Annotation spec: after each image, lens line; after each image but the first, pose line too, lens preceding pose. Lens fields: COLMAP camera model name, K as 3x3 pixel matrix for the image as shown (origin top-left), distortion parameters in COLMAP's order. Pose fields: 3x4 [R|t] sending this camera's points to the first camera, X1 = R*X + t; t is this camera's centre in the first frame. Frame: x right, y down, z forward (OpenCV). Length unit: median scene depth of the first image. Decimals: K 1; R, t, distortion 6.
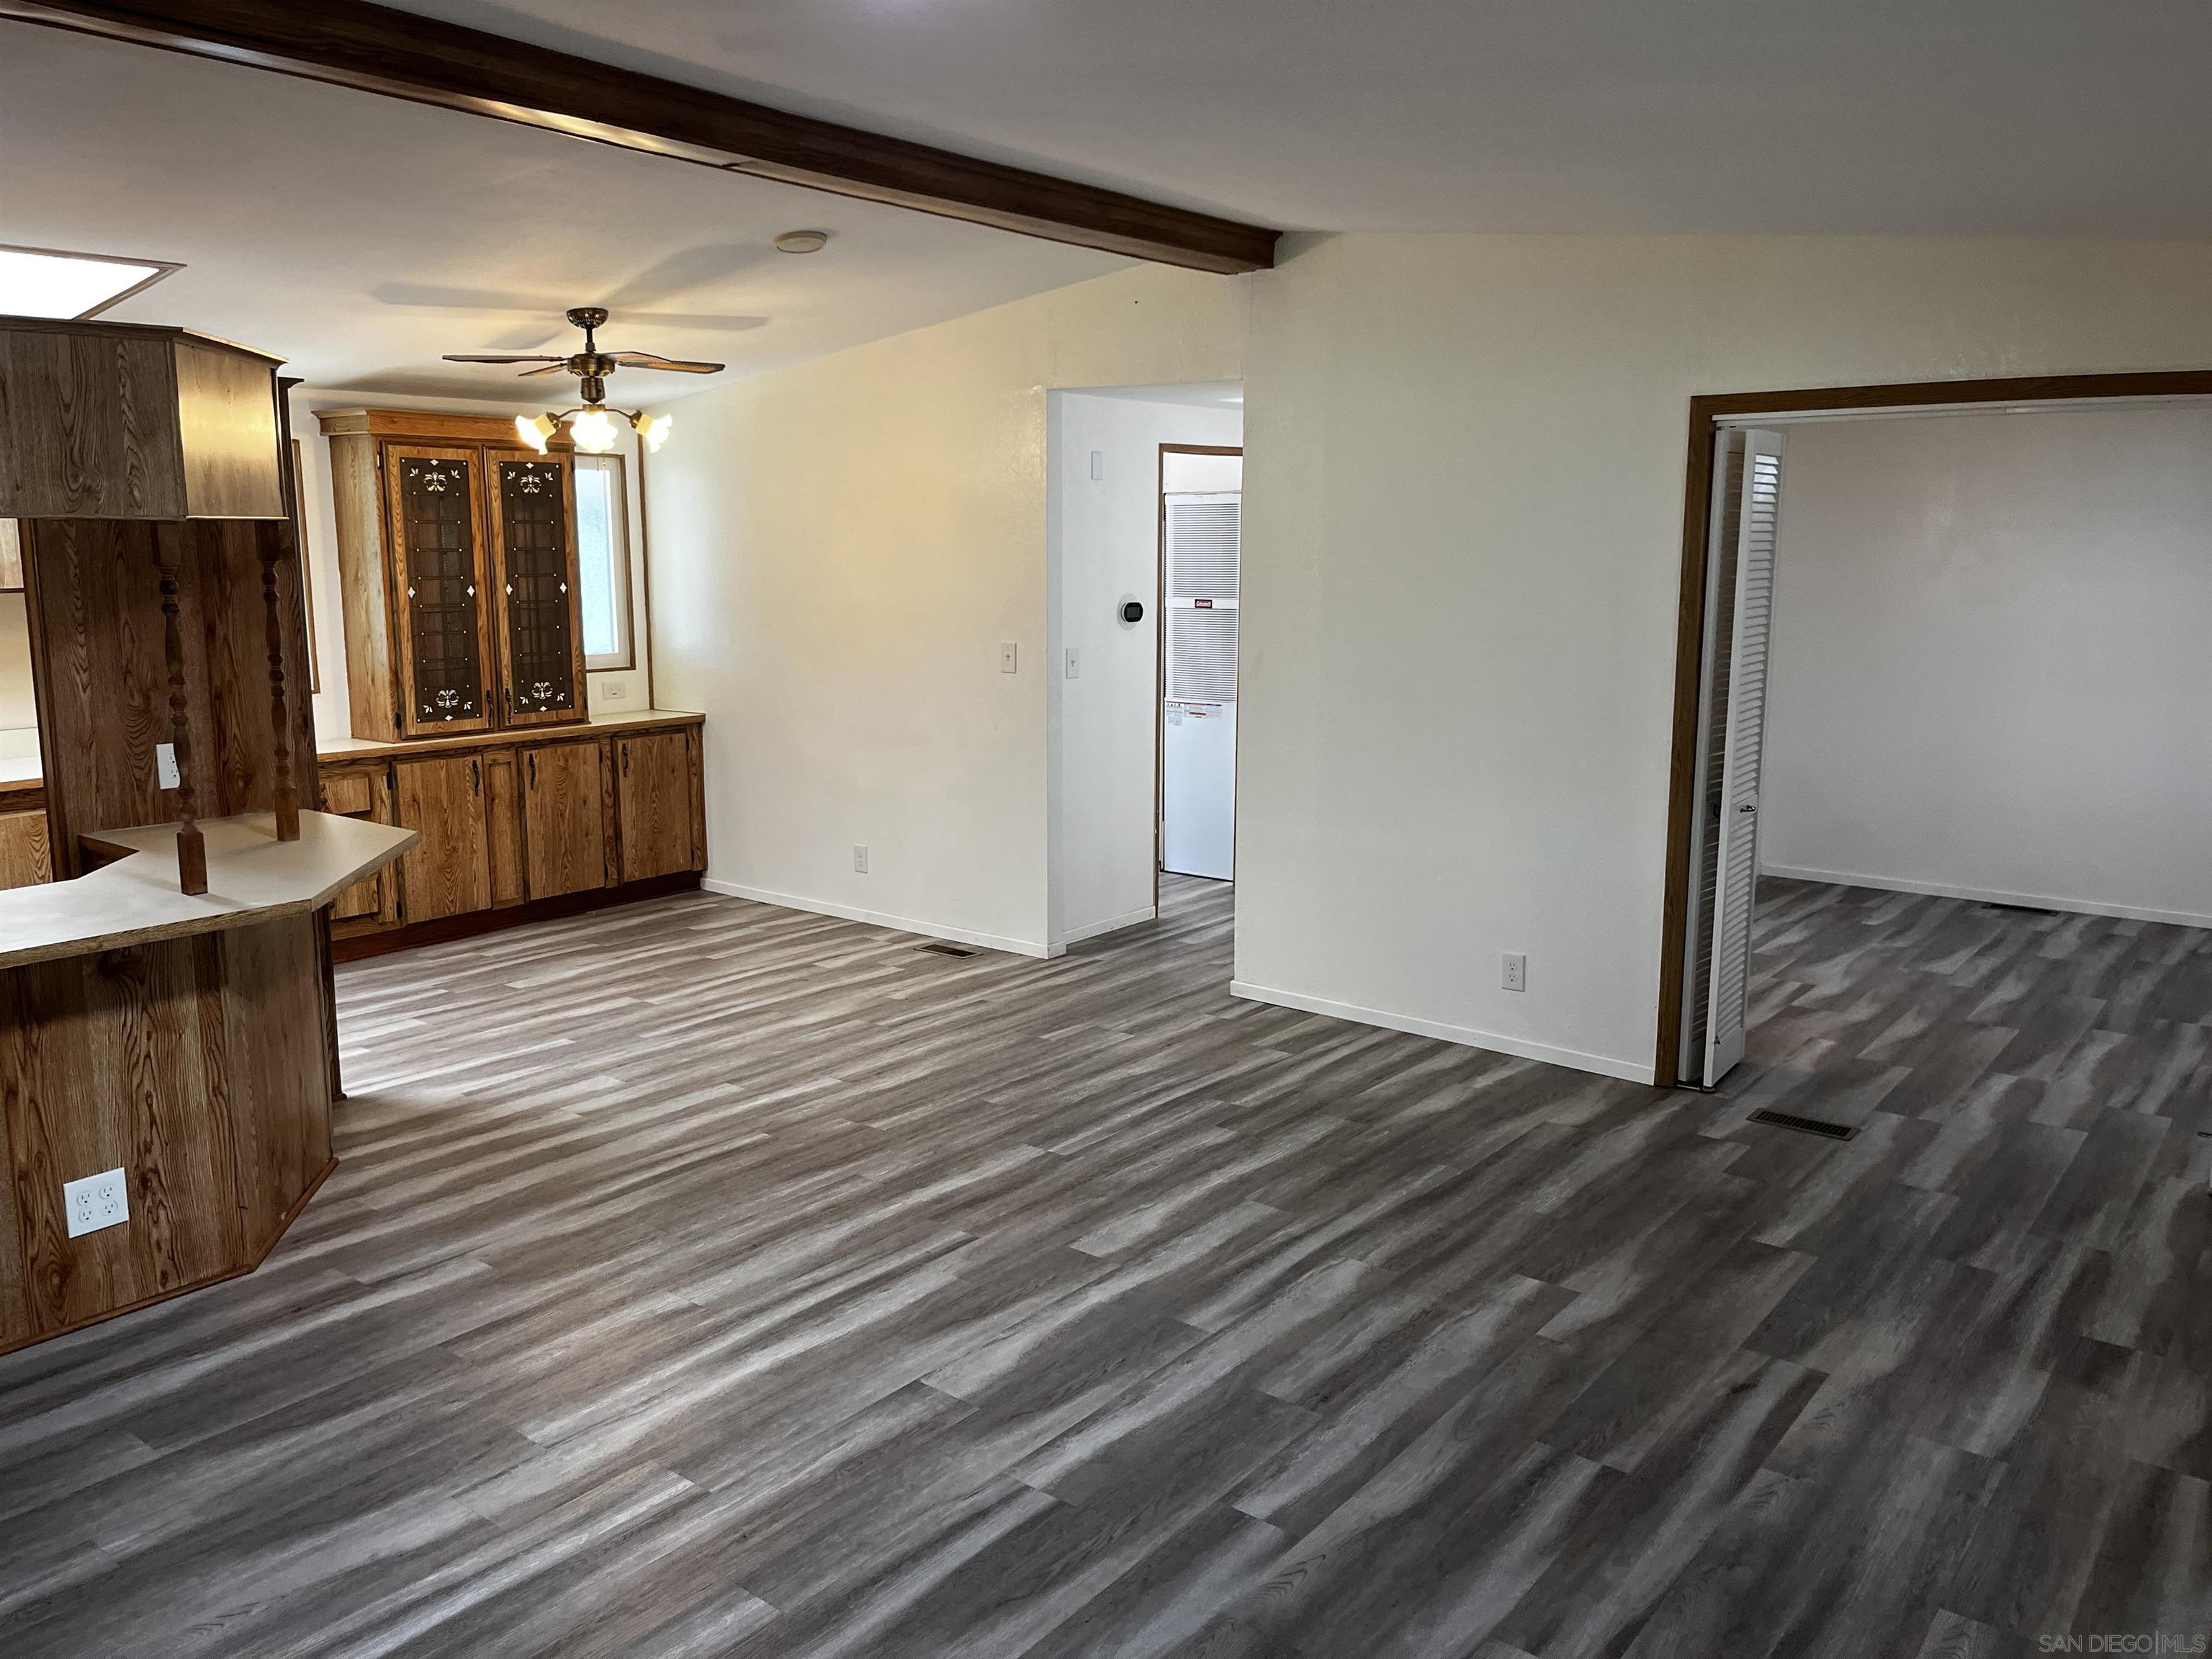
lens RADIAL K [[1682.2, 0, 1072.1], [0, 1682.2, 819.5], [0, 0, 1]] dist [0.052926, -0.070183]
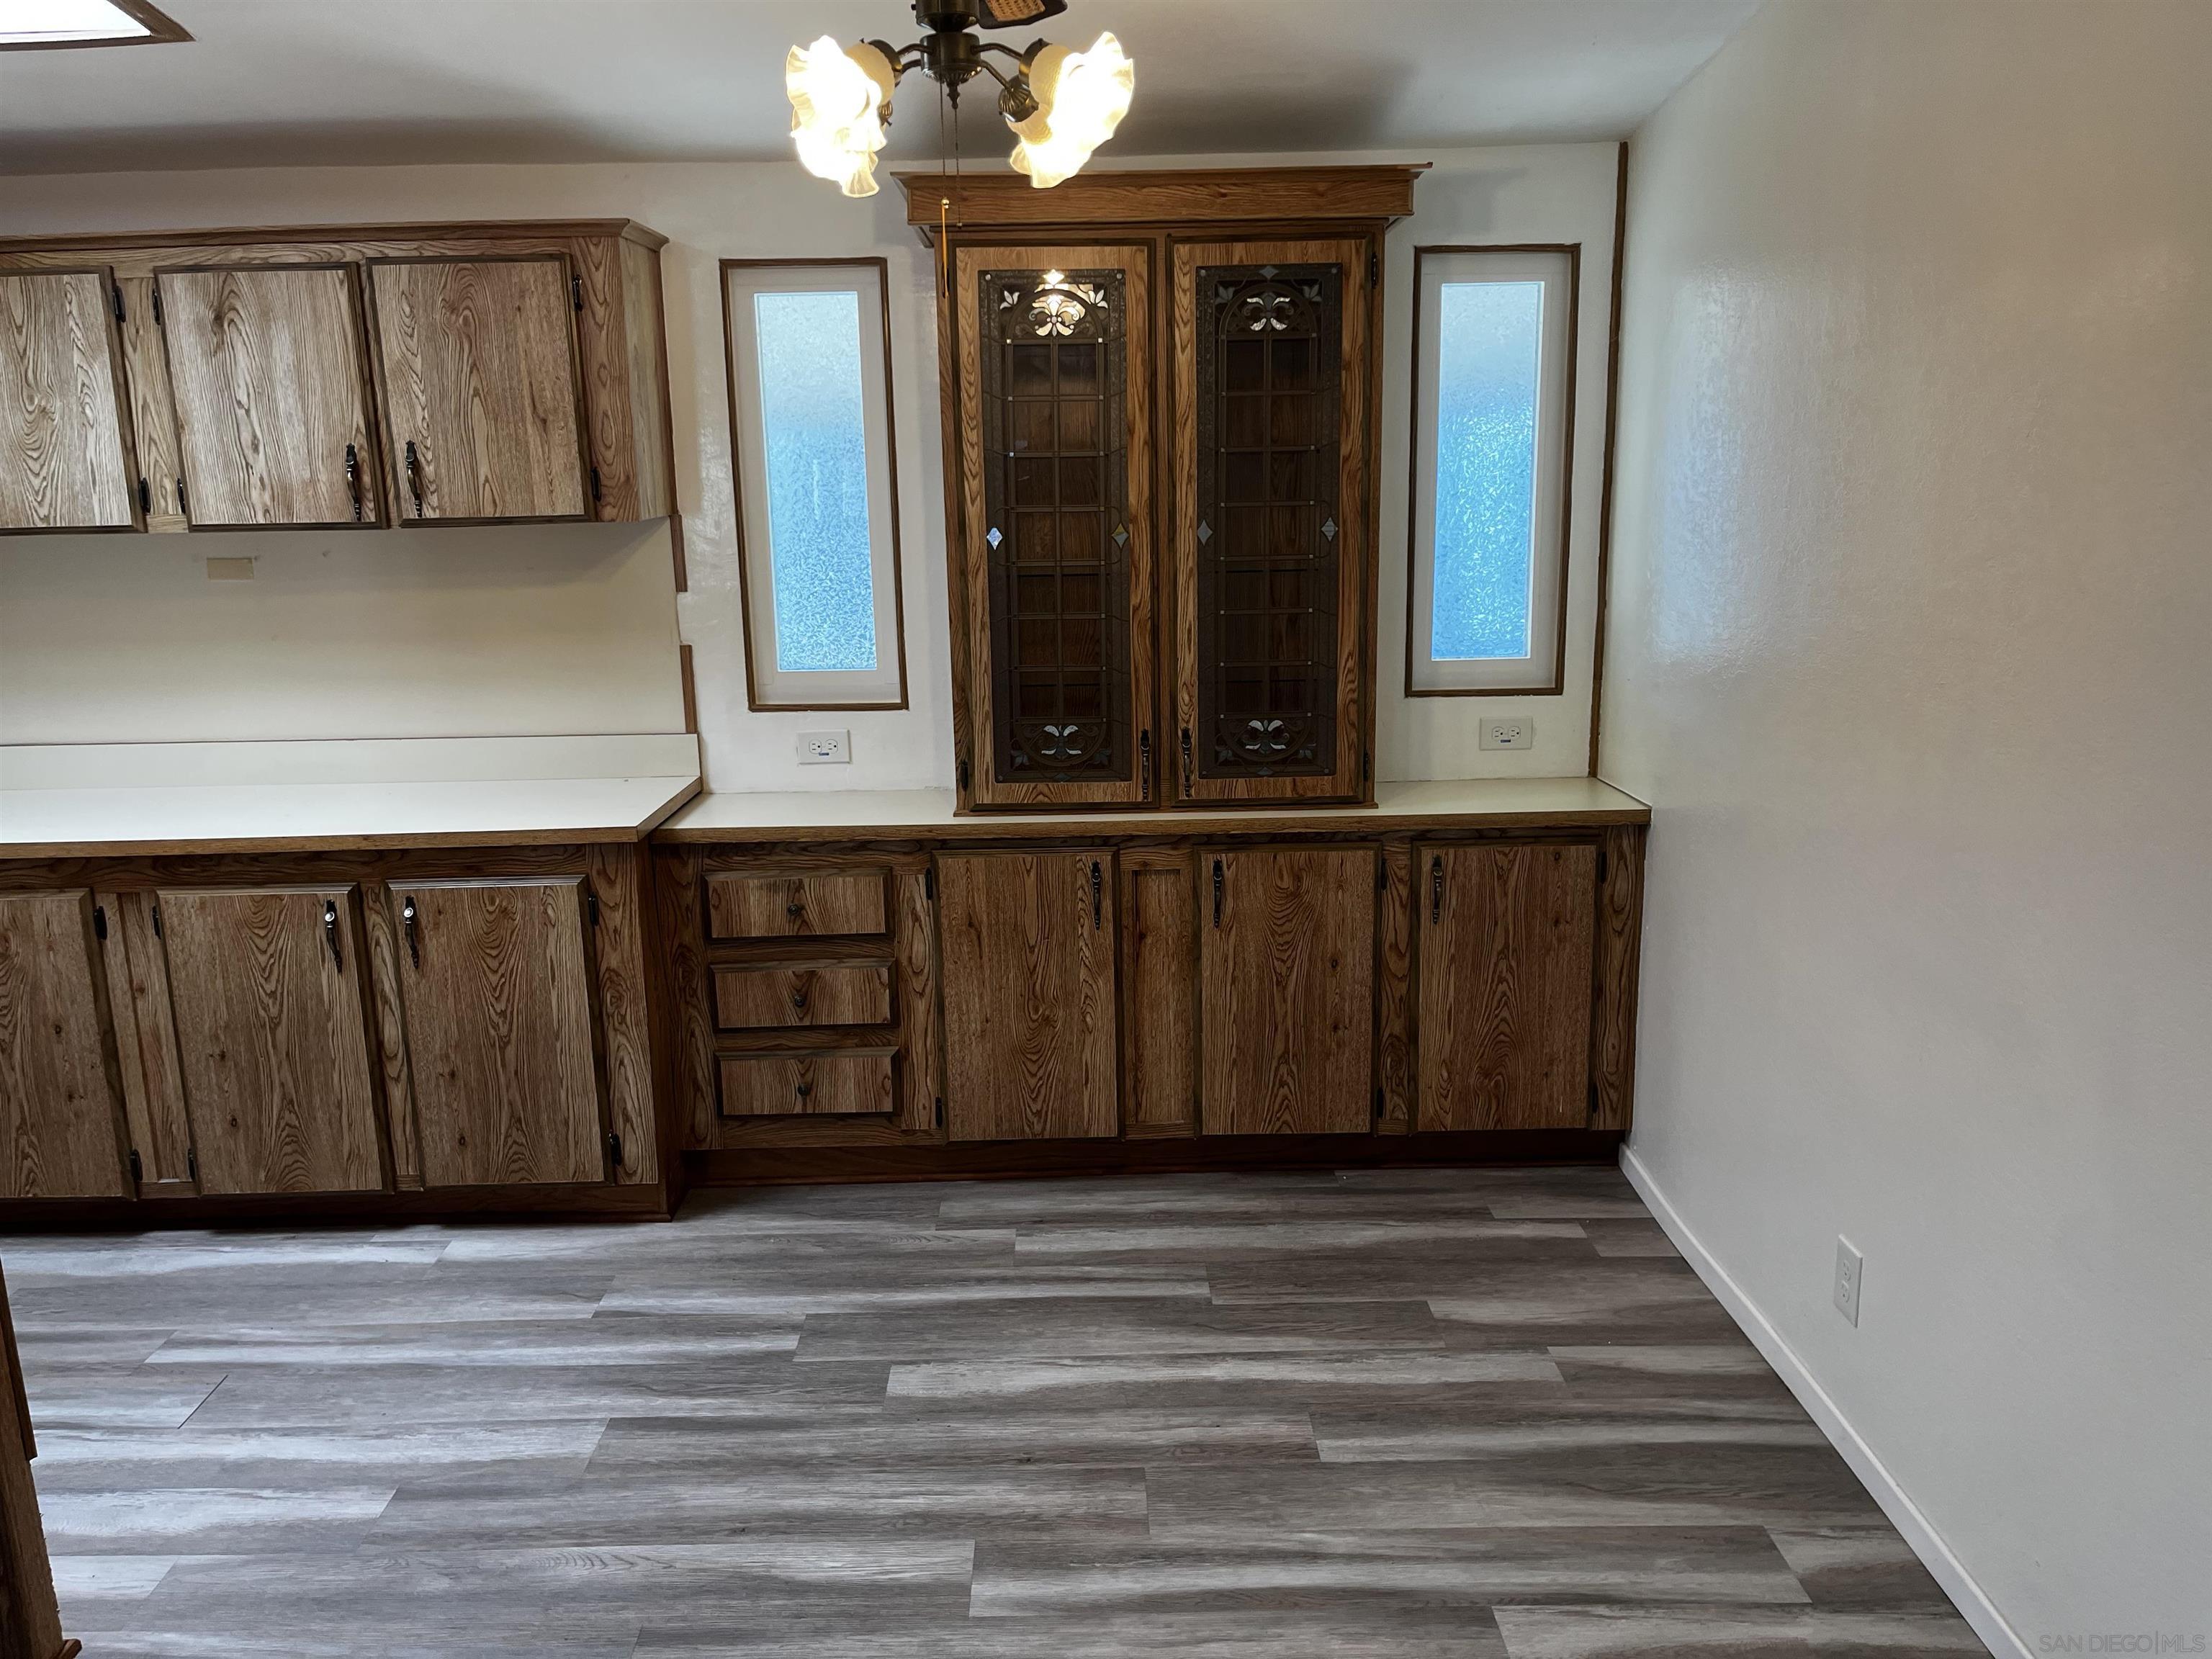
lens RADIAL K [[1682.2, 0, 1099.6], [0, 1682.2, 829.7], [0, 0, 1]] dist [0.052926, -0.070183]
pose [[0.639424, 0.155579, -0.752949, 0.035611], [-0.111439, 0.987725, 0.109453, -0.101653], [0.760735, 0.013921, 0.648913, 0.664451]]
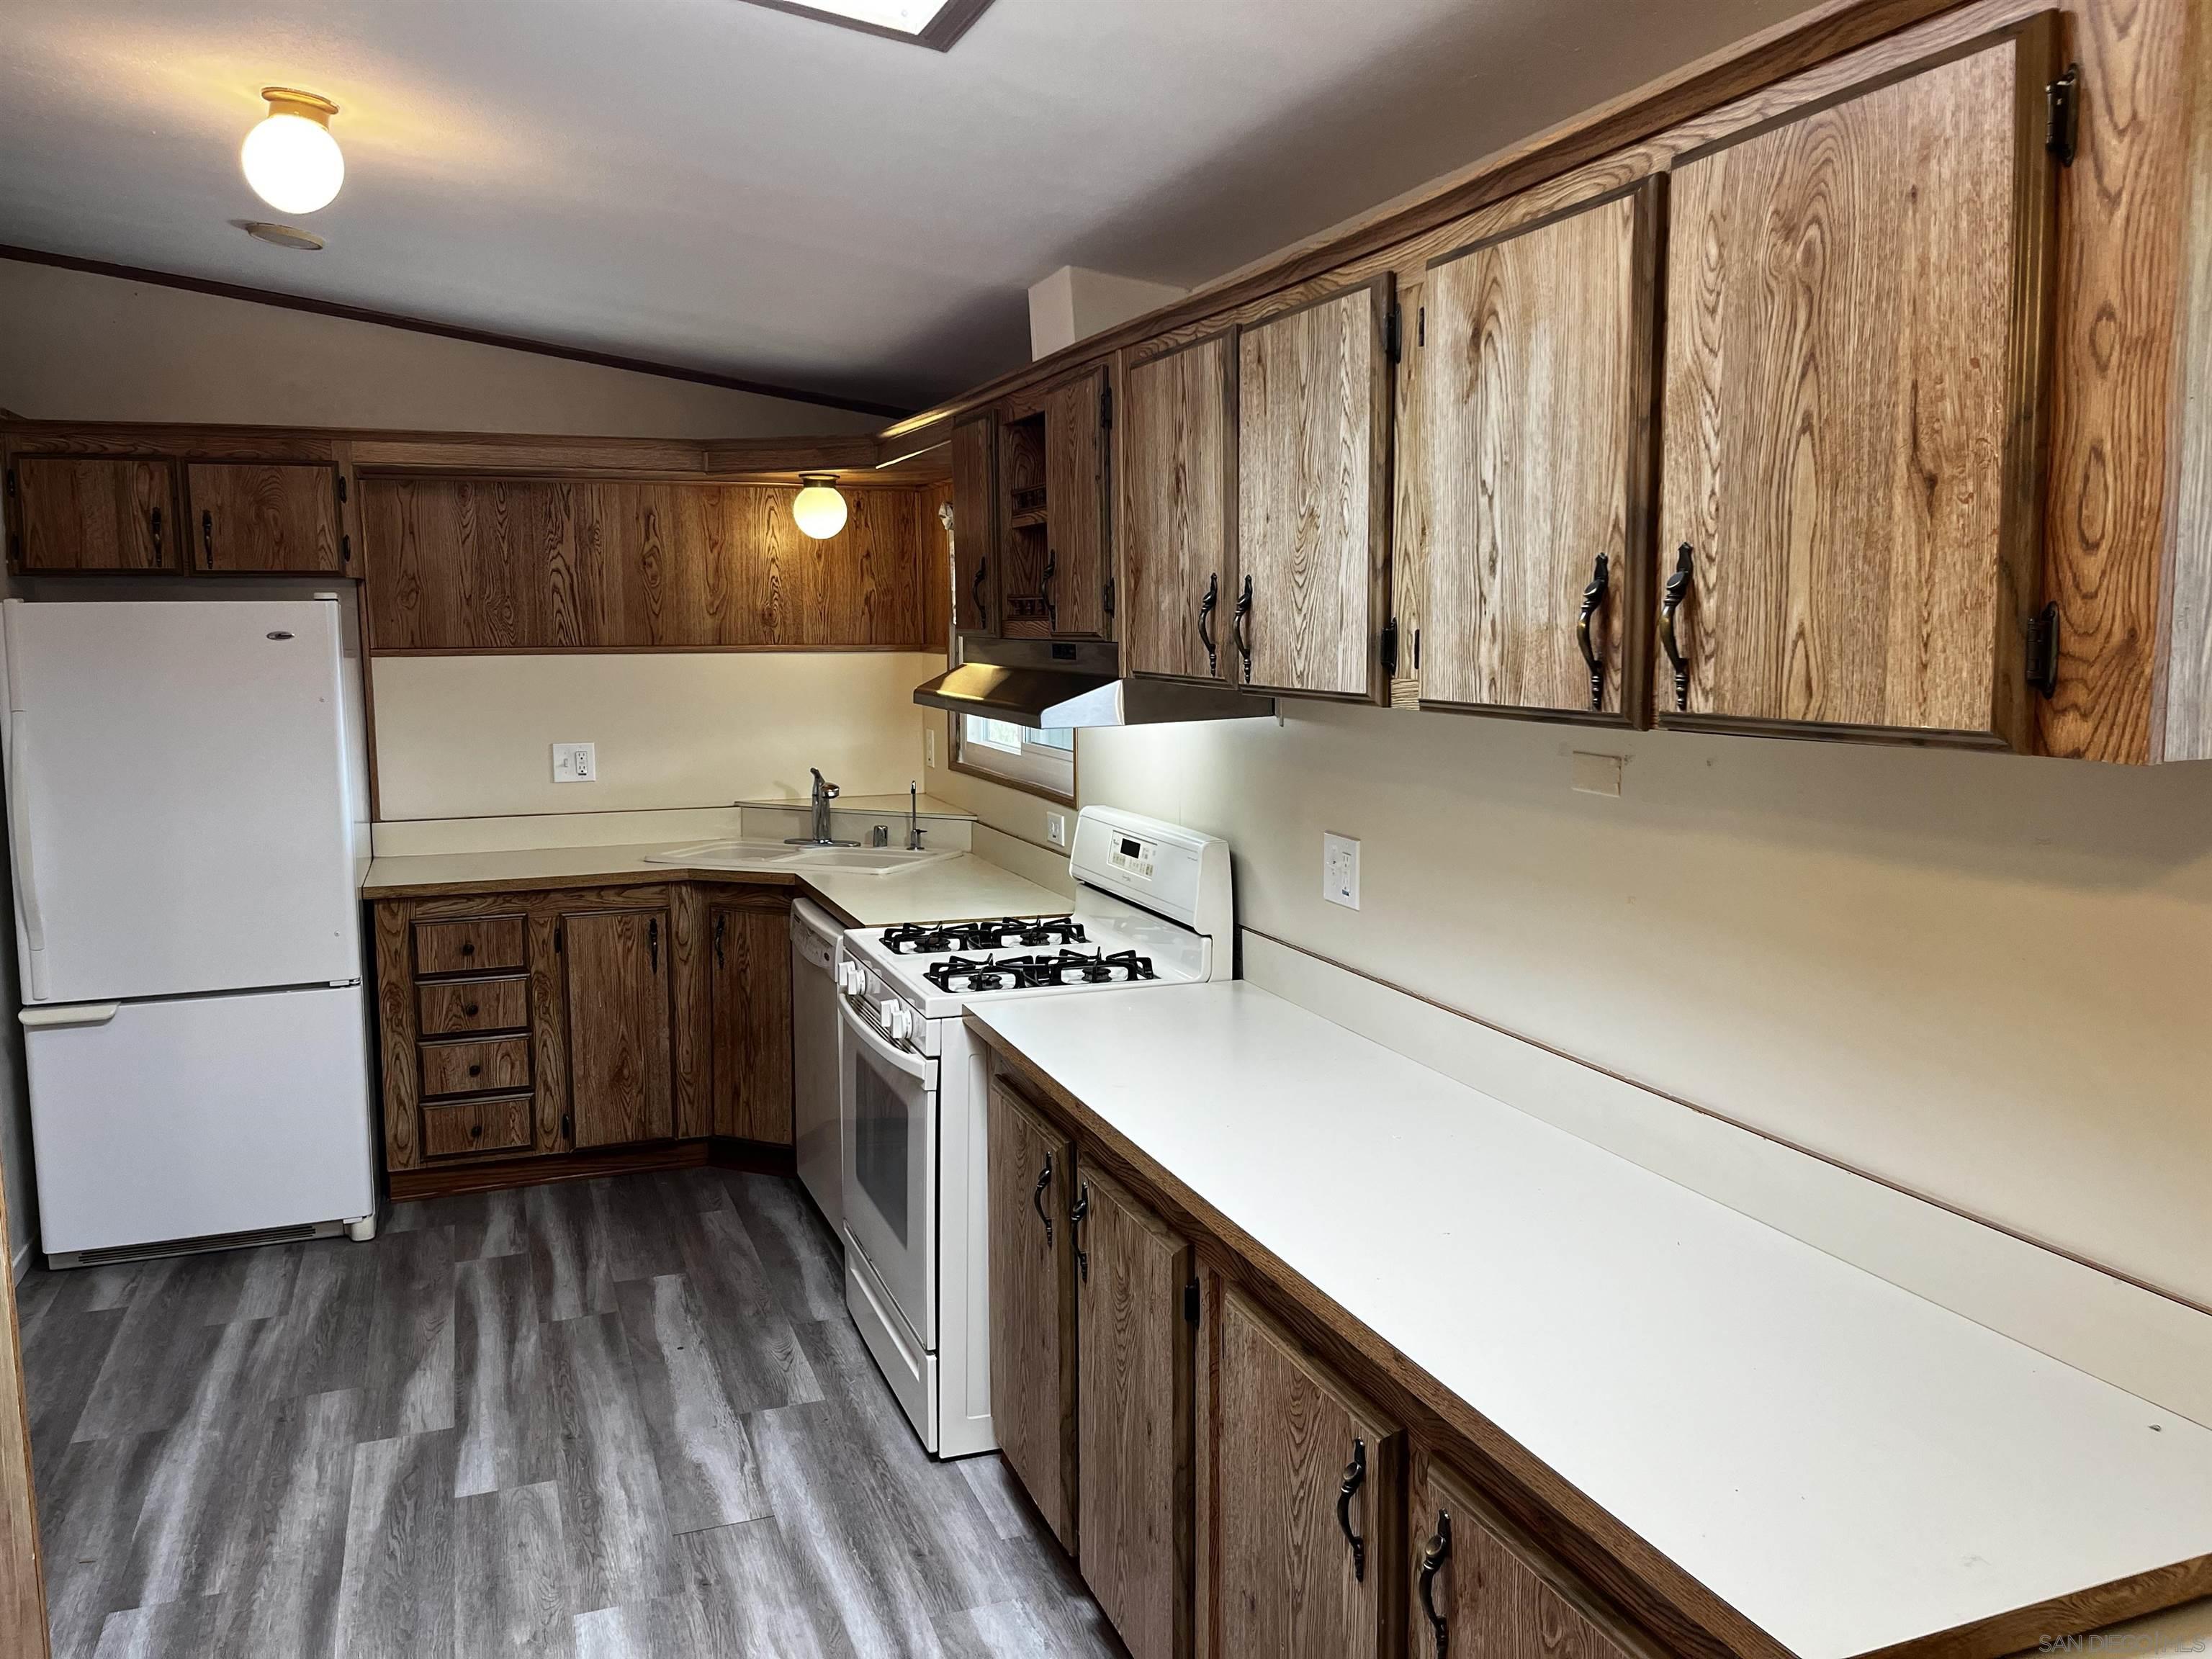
lens RADIAL K [[1682.2, 0, 1104.8], [0, 1682.2, 809.8], [0, 0, 1]] dist [0.052926, -0.070183]
pose [[-0.498031, 0.102185, -0.861118, -0.250568], [-0.138639, 0.970877, 0.195392, -0.136232], [0.856005, 0.216696, -0.469360, 0.878455]]
